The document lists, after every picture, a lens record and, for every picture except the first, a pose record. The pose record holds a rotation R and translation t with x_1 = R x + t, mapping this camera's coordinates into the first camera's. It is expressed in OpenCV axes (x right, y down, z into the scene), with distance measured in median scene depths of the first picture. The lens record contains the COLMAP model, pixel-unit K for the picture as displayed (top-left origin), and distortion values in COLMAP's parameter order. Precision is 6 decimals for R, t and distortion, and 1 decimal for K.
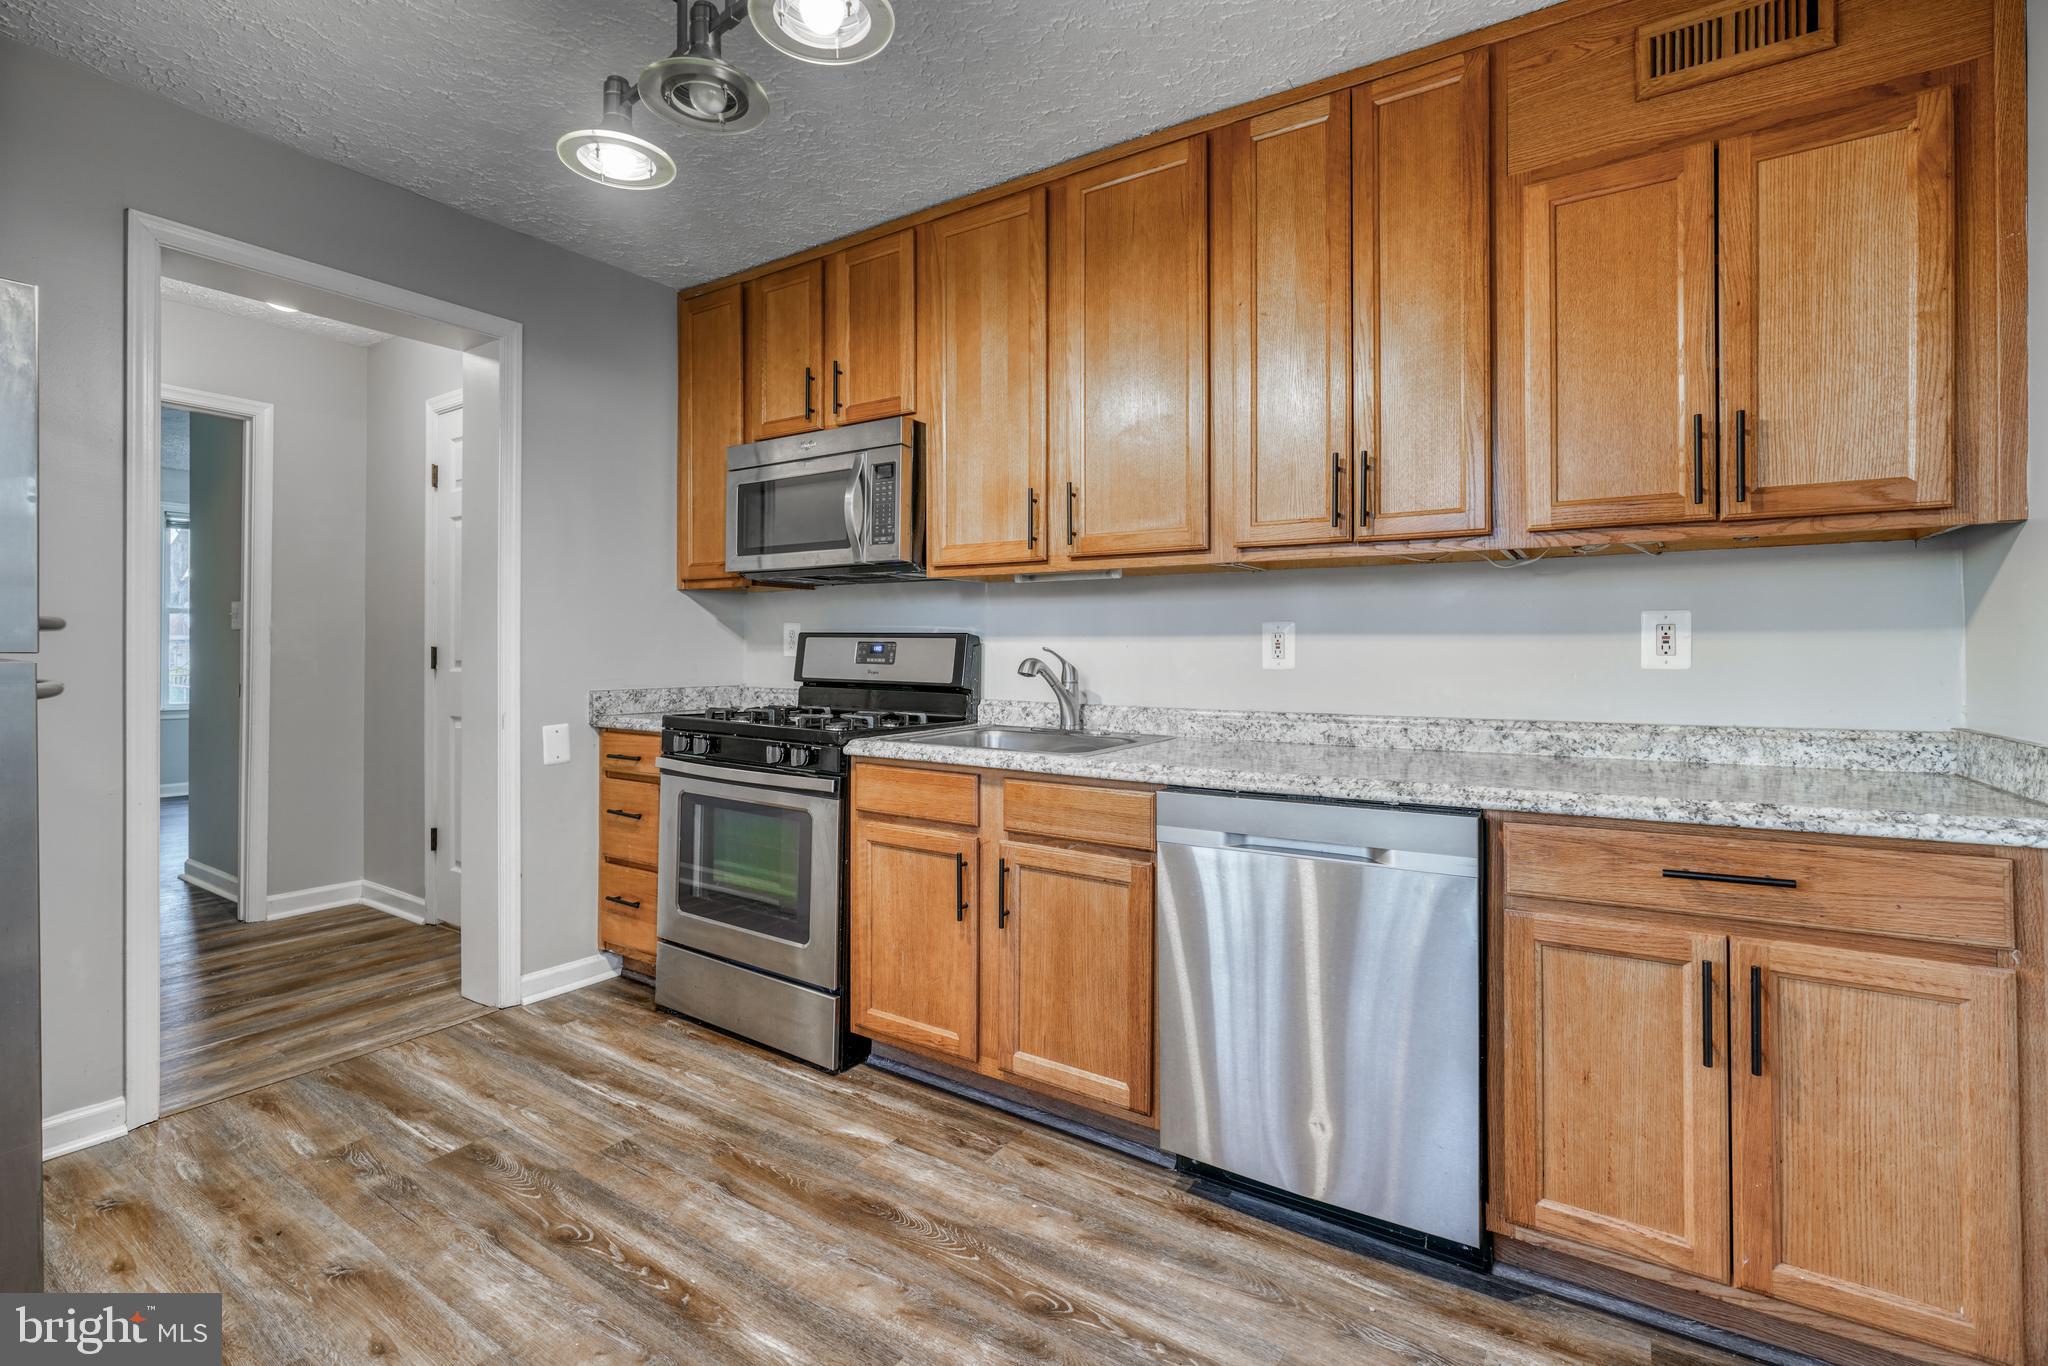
lens RADIAL K [[952.7, 0, 1013.5], [0, 952.7, 653.8], [0, 0, 1]] dist [-0.010505, 0.003380]
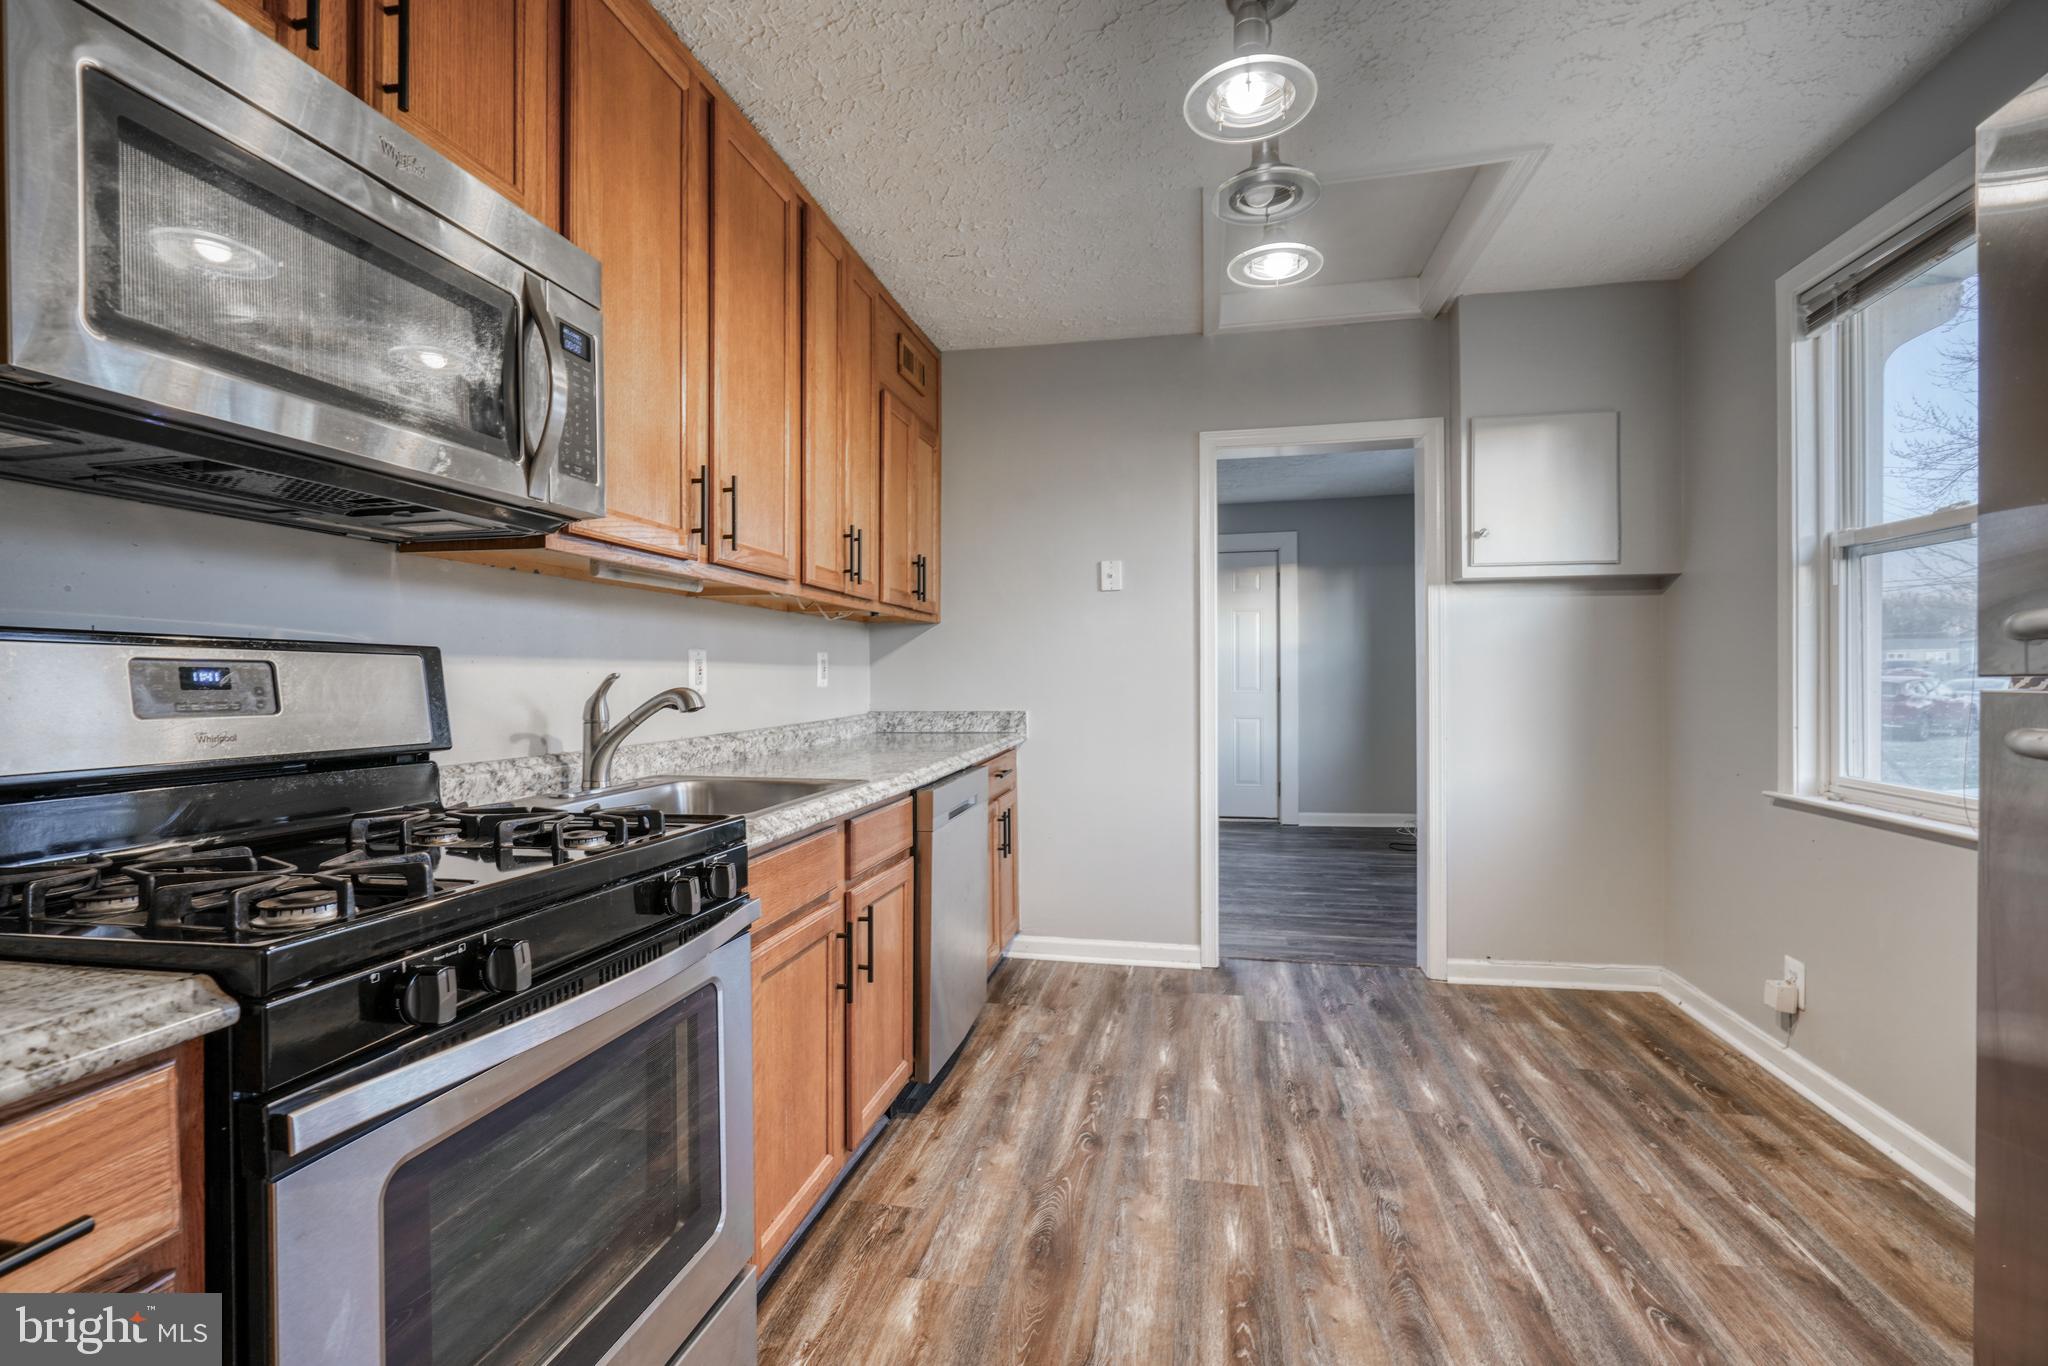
lens RADIAL K [[952.7, 0, 1006.2], [0, 952.7, 688.8], [0, 0, 1]] dist [-0.010505, 0.003380]
pose [[-0.390060, -0.013402, 0.920692, -1.031651], [0.003872, 0.999861, 0.016195, -0.007947], [-0.920781, 0.009882, -0.389954, 1.417695]]
